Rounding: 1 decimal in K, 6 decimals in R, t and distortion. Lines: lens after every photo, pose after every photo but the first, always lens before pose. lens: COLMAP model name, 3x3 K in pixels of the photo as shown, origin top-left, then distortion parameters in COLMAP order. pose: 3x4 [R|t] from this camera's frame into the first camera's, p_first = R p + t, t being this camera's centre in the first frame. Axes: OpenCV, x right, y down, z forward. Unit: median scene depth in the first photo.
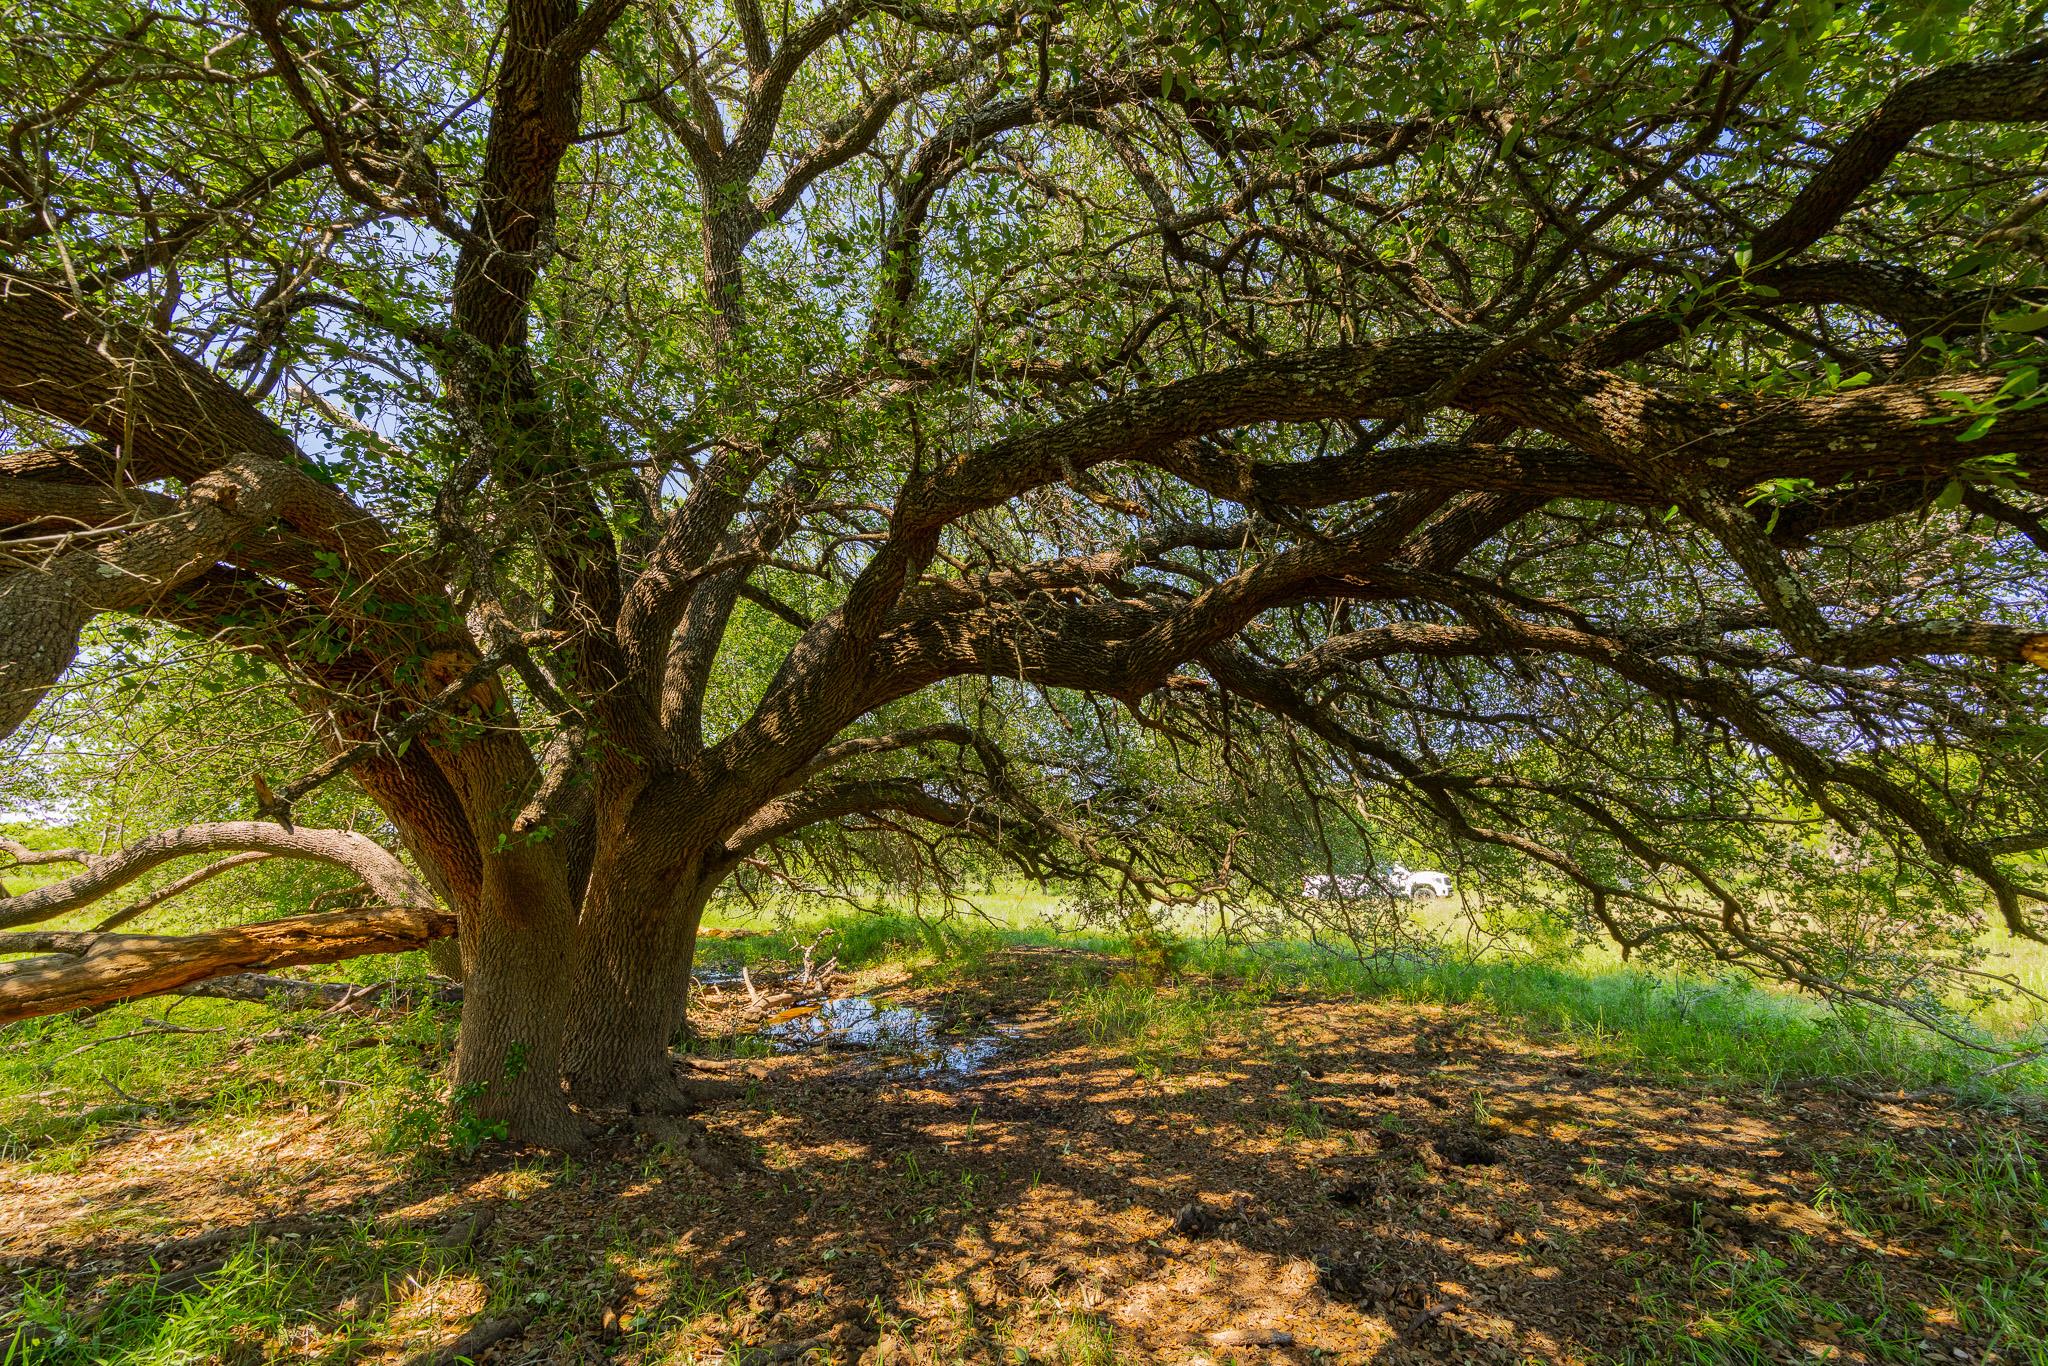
lens RADIAL K [[824.3, 0, 1024.0], [0, 824.3, 683.0], [0, 0, 1]] dist [-0.000338, 0.007982]
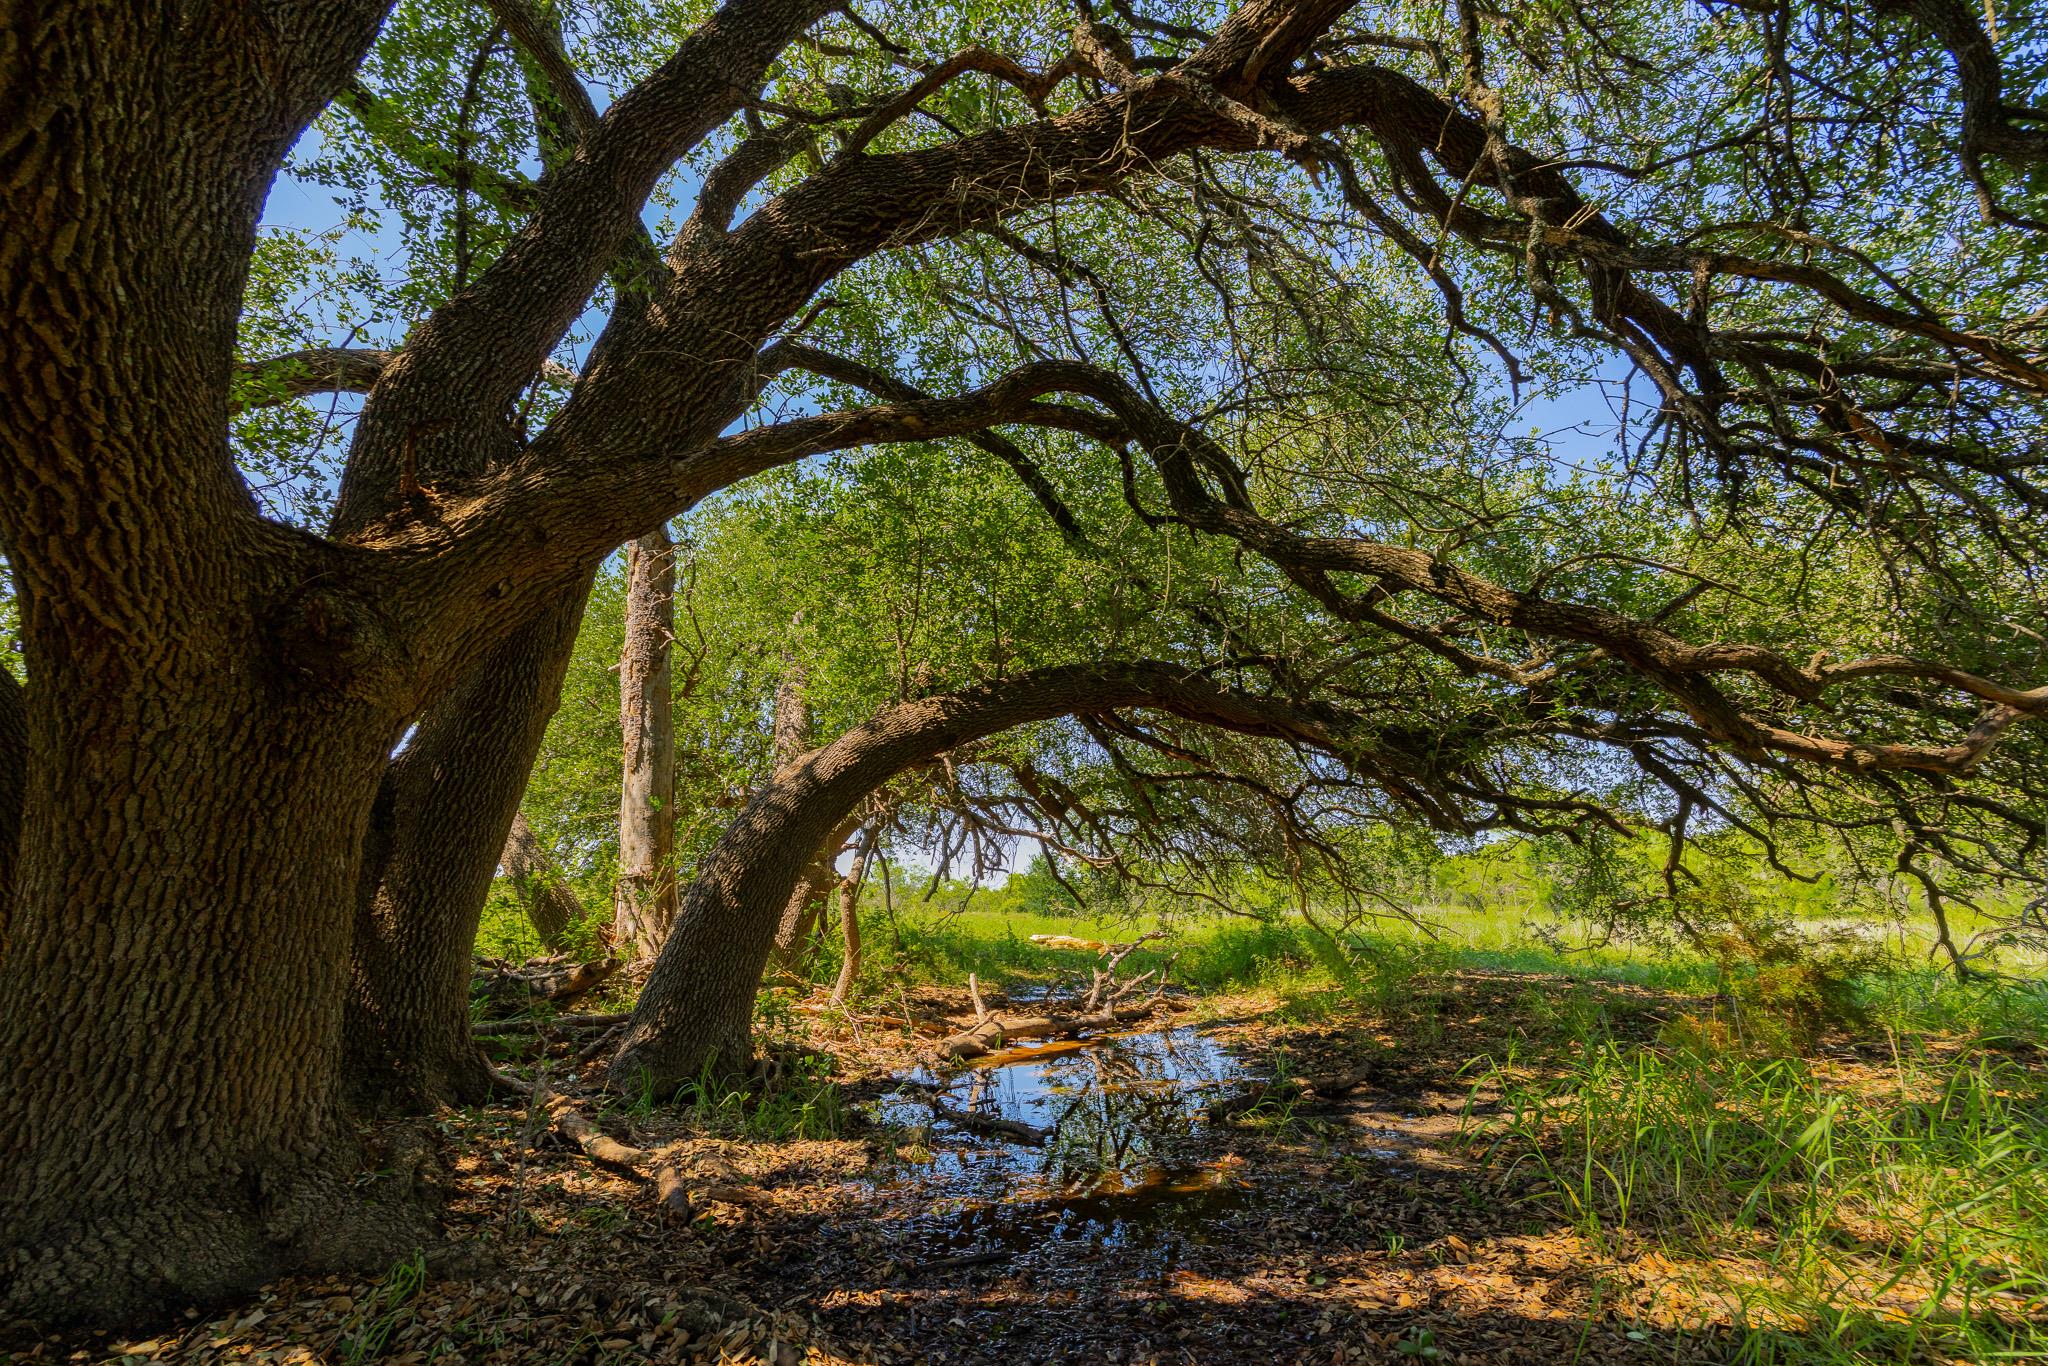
lens RADIAL K [[824.3, 0, 1024.0], [0, 824.3, 683.0], [0, 0, 1]] dist [-0.000338, 0.007982]
pose [[0.859099, -0.144962, -0.490851, 0.047102], [0.126530, 0.989436, -0.070753, 0.145049], [0.495922, -0.001324, 0.868366, 0.392473]]
